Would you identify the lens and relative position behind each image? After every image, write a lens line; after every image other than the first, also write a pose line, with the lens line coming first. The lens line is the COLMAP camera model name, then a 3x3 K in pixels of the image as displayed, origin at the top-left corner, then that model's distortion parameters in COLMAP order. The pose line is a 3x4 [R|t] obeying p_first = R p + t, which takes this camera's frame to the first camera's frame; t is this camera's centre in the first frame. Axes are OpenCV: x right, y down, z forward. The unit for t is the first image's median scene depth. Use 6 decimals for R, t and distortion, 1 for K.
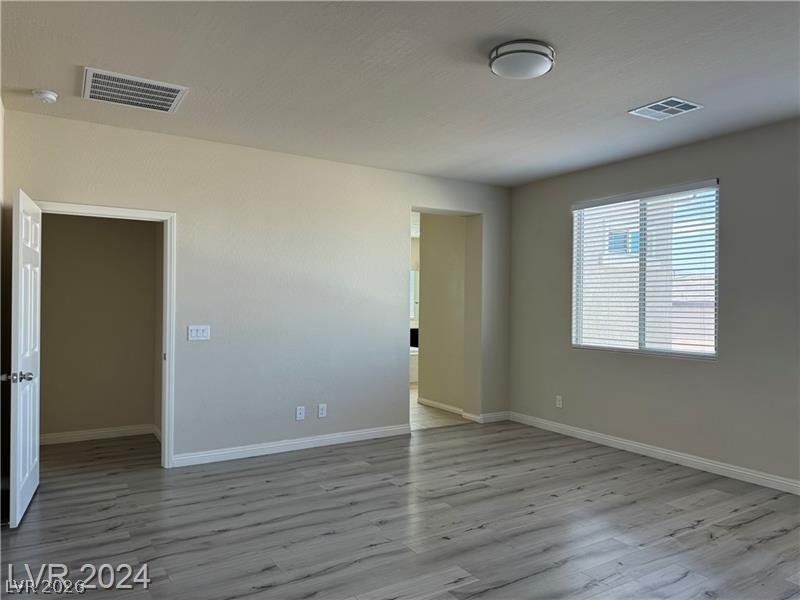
lens RADIAL K [[573.7, 0, 402.3], [0, 573.7, 302.1], [0, 0, 1]] dist [0.057961, -0.034327]
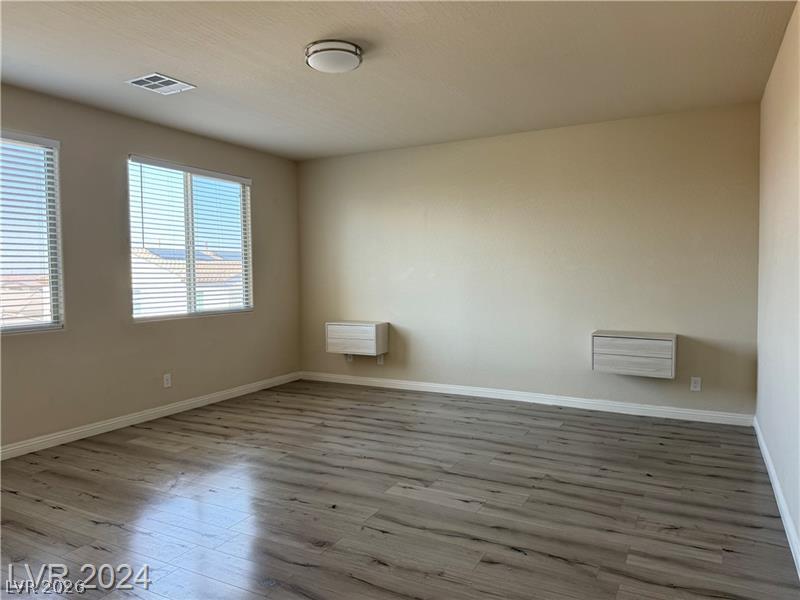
lens RADIAL K [[573.7, 0, 400.5], [0, 573.7, 297.7], [0, 0, 1]] dist [0.057961, -0.034327]
pose [[-0.506551, -0.036740, 0.861427, -0.670496], [0.001684, 0.999048, 0.043600, 0.007071], [-0.862208, 0.023536, -0.506007, 1.141582]]
